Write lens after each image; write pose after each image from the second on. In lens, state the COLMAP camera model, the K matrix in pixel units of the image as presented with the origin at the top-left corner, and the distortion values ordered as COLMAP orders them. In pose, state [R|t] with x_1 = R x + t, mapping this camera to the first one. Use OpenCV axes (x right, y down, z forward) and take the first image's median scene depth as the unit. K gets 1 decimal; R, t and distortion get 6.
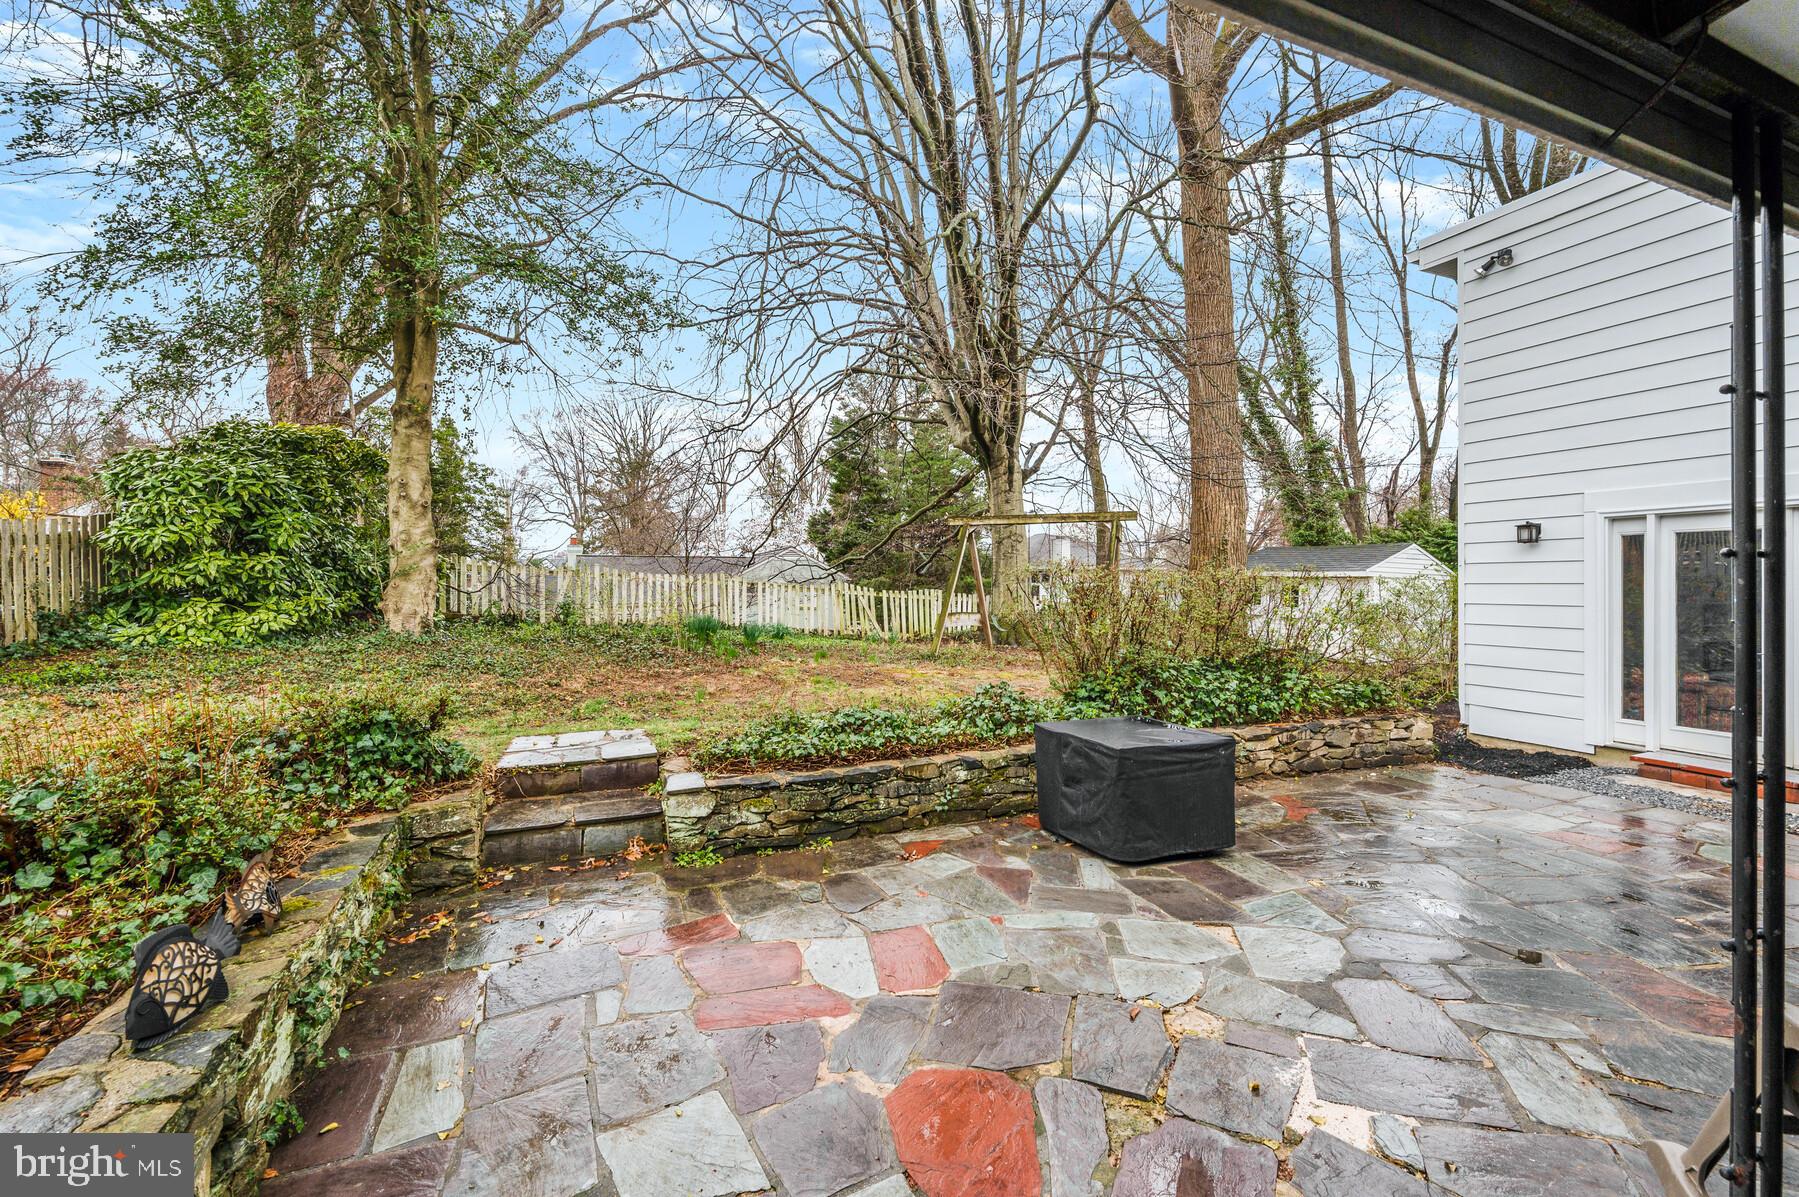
lens RADIAL K [[721.8, 0, 900.8], [0, 721.8, 602.9], [0, 0, 1]] dist [-0.000816, -0.000440]
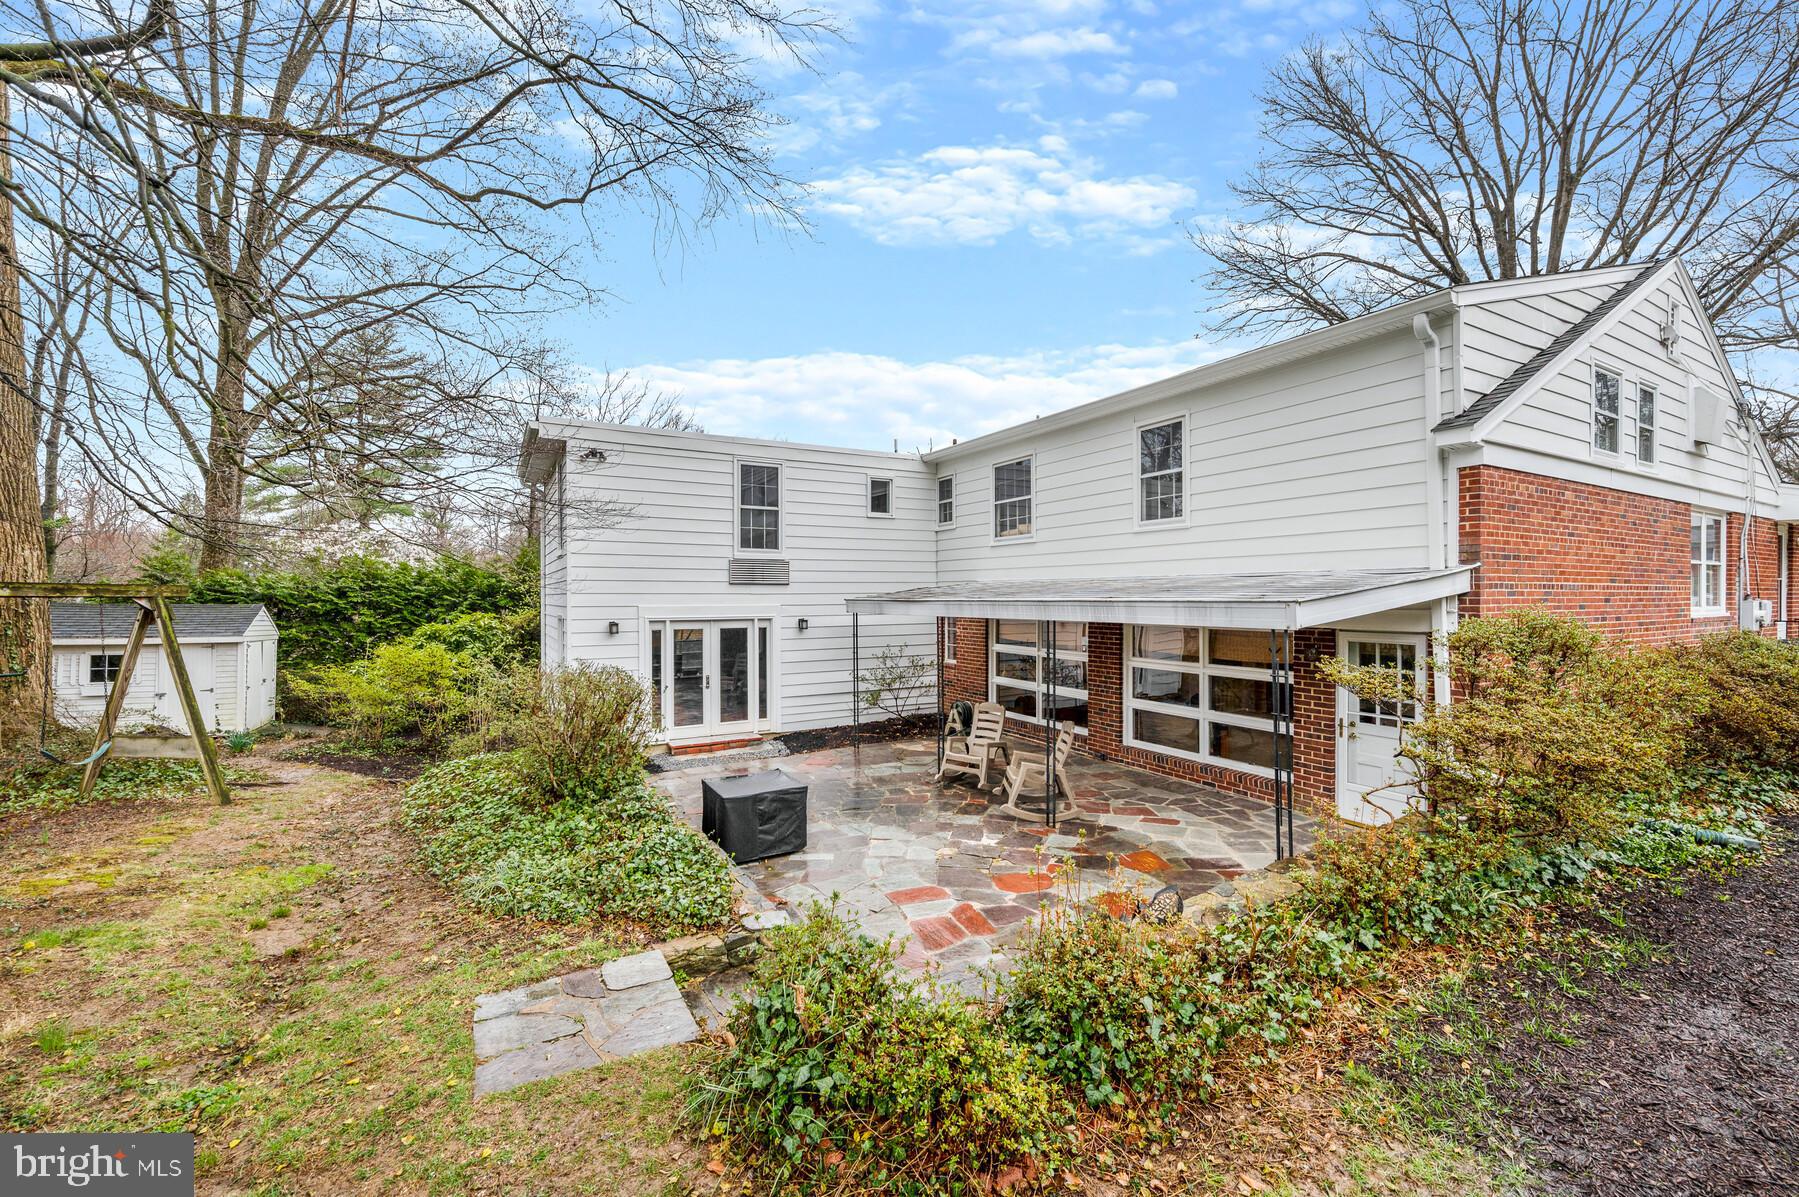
lens RADIAL K [[721.8, 0, 900.8], [0, 721.8, 602.9], [0, 0, 1]] dist [-0.000816, -0.000440]
pose [[-0.127502, -0.001234, 0.991838, -1.468956], [0.028638, 0.999578, 0.004925, -0.246697], [-0.991425, 0.029032, -0.127413, 0.951860]]
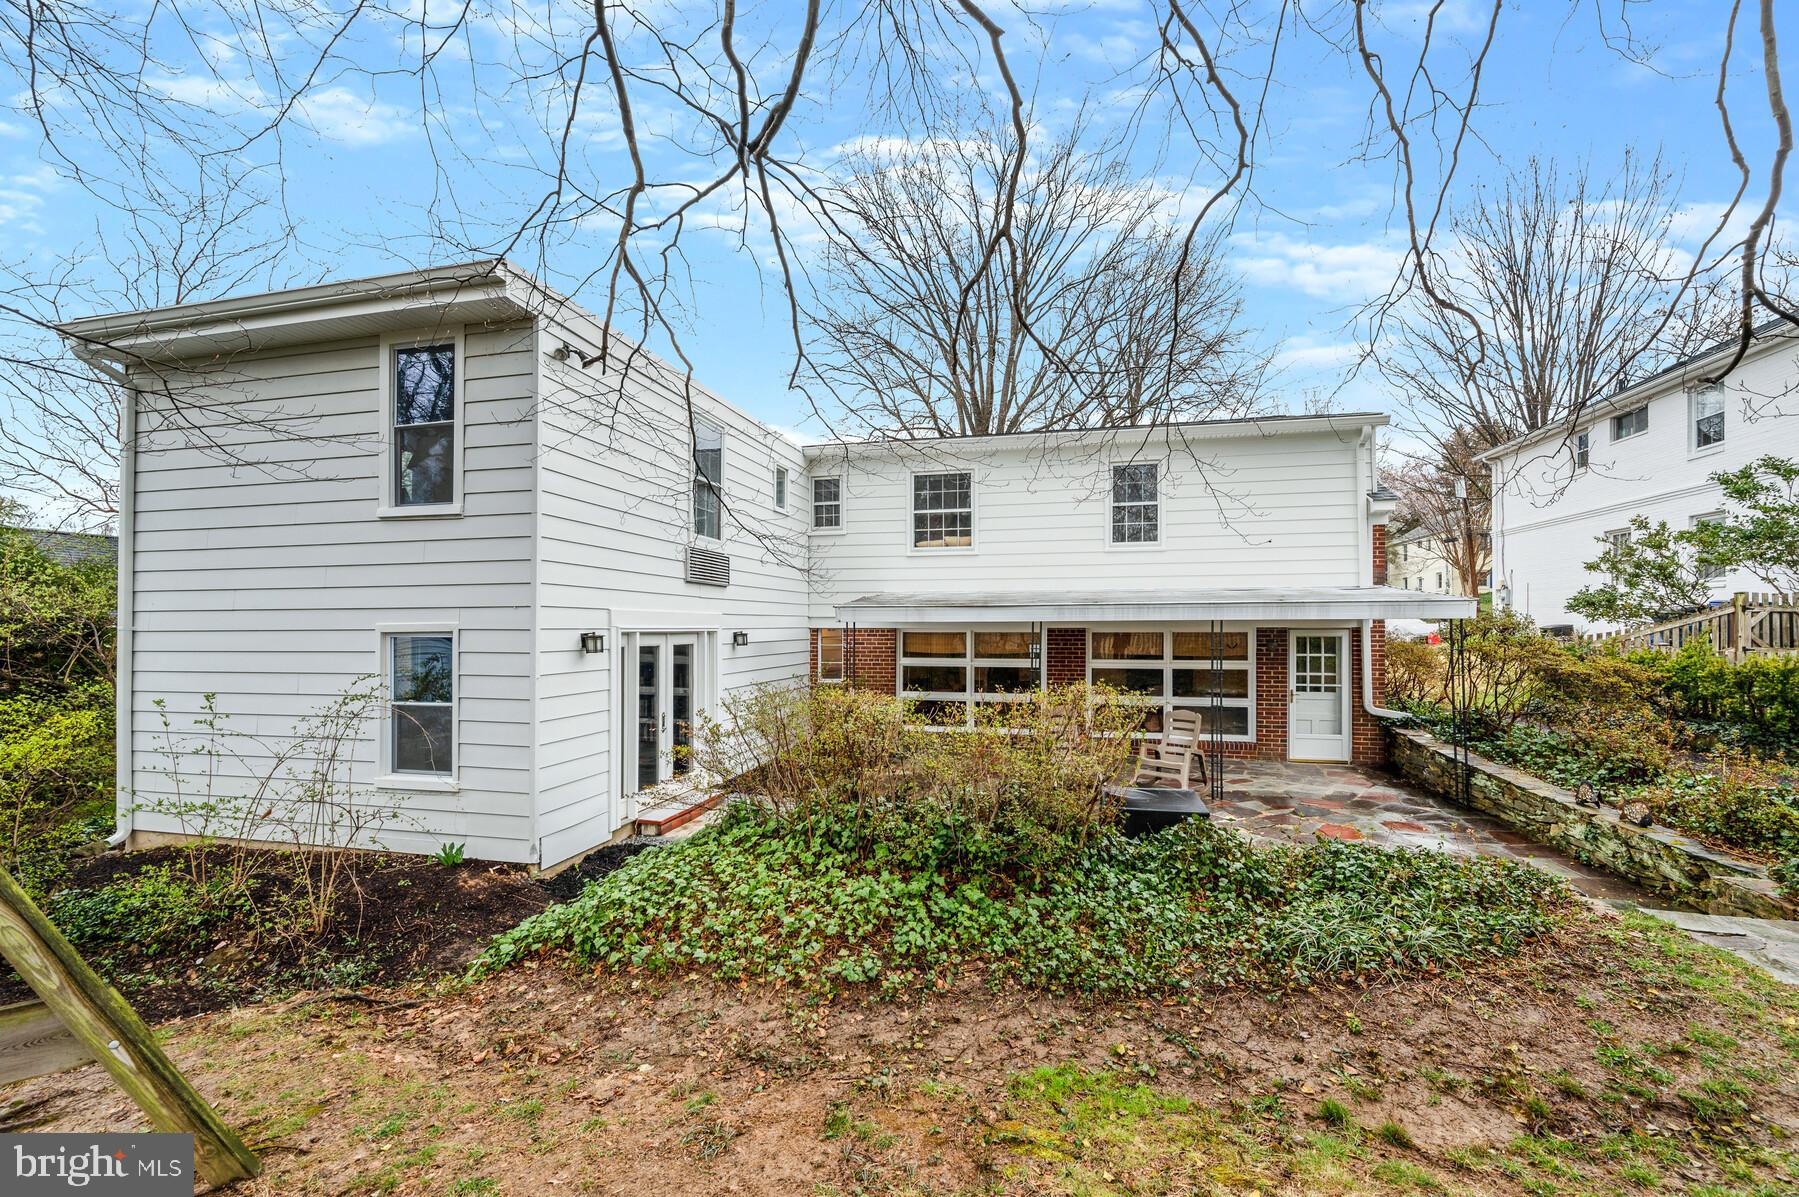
lens RADIAL K [[722.5, 0, 906.7], [0, 722.5, 626.5], [0, 0, 1]] dist [-0.000480, -0.000109]
pose [[-0.812410, 0.010159, 0.582998, -0.135522], [0.022980, 0.999629, 0.014604, -0.214315], [-0.582633, 0.025261, -0.812343, 2.674829]]
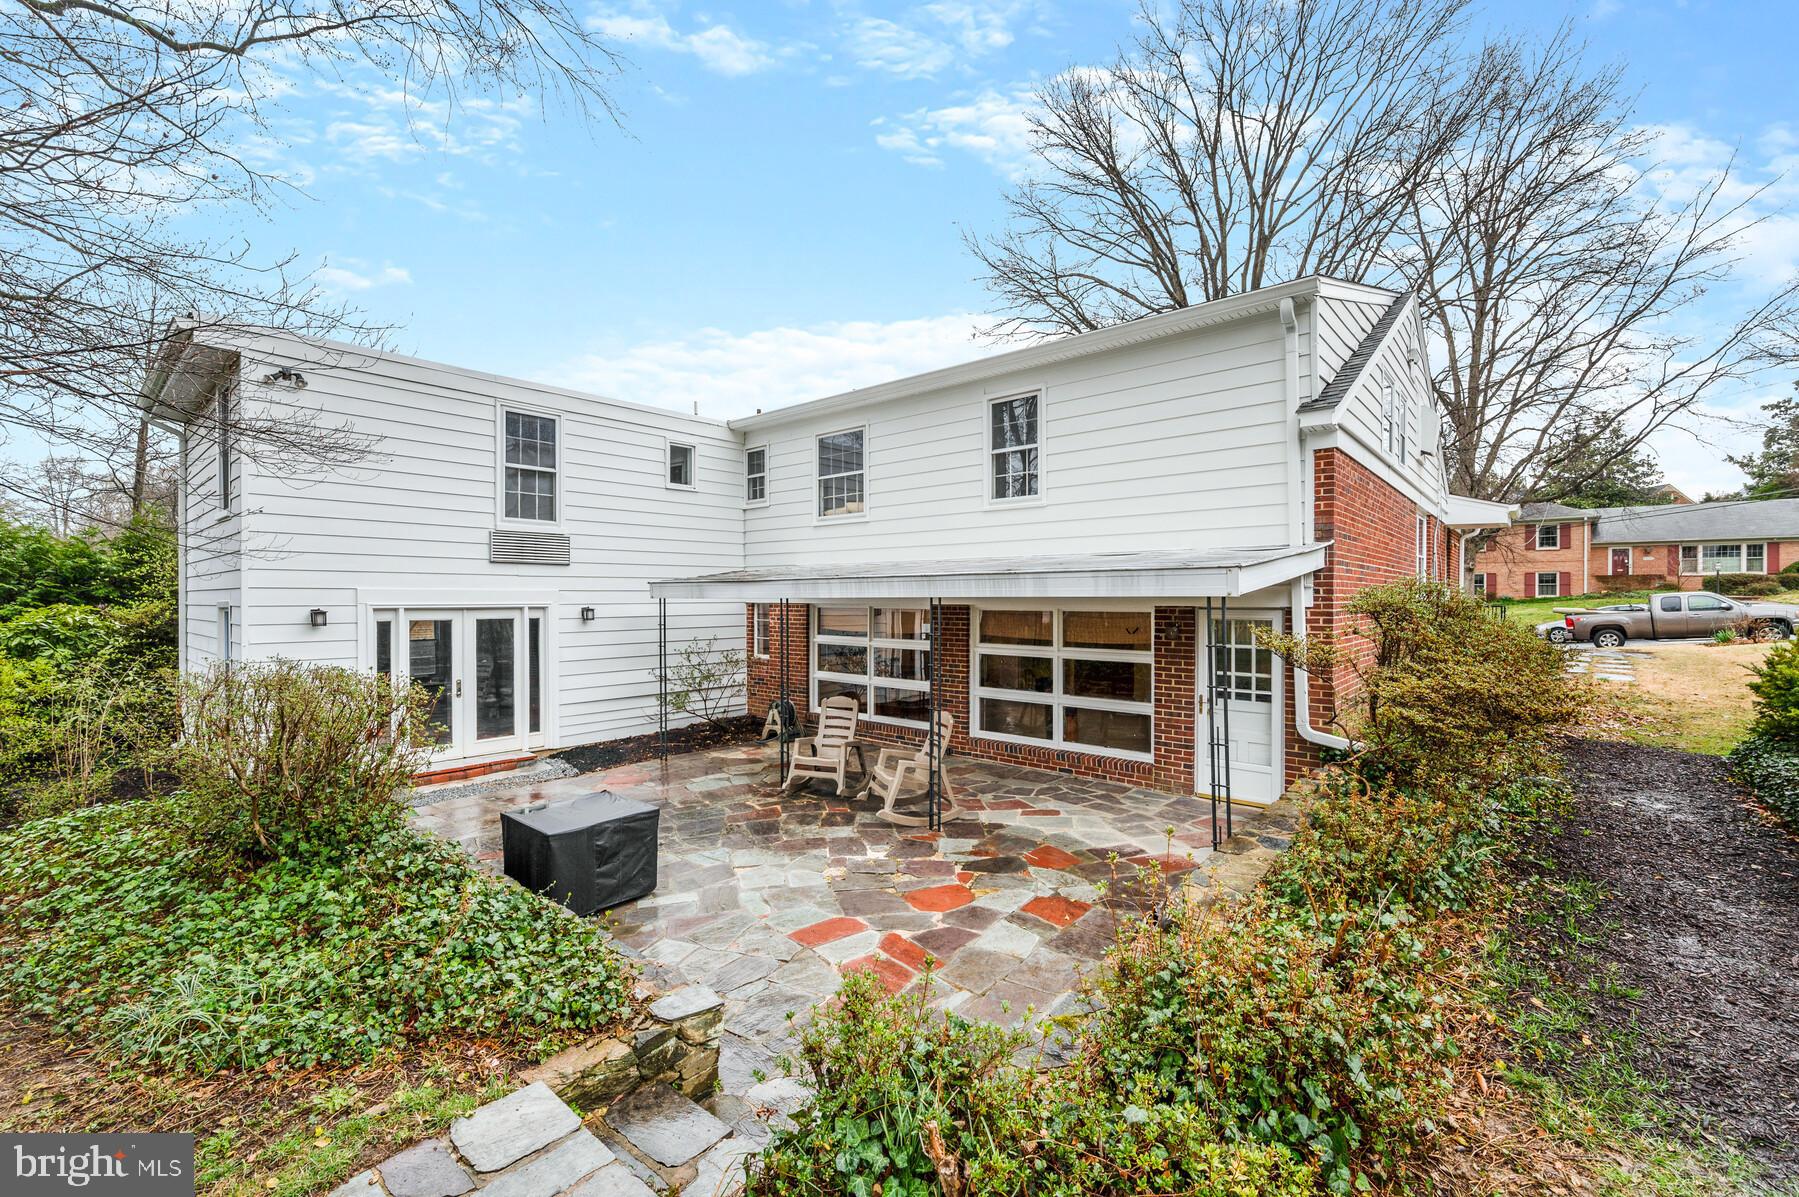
lens RADIAL K [[745.5, 0, 894.6], [0, 745.5, 604.1], [0, 0, 1]] dist [-0.001977, 0.000067]
pose [[-0.442629, 0.000352, 0.896705, -1.150491], [0.026741, 0.999560, 0.012807, -0.189637], [-0.896306, 0.029648, -0.442444, 1.176975]]
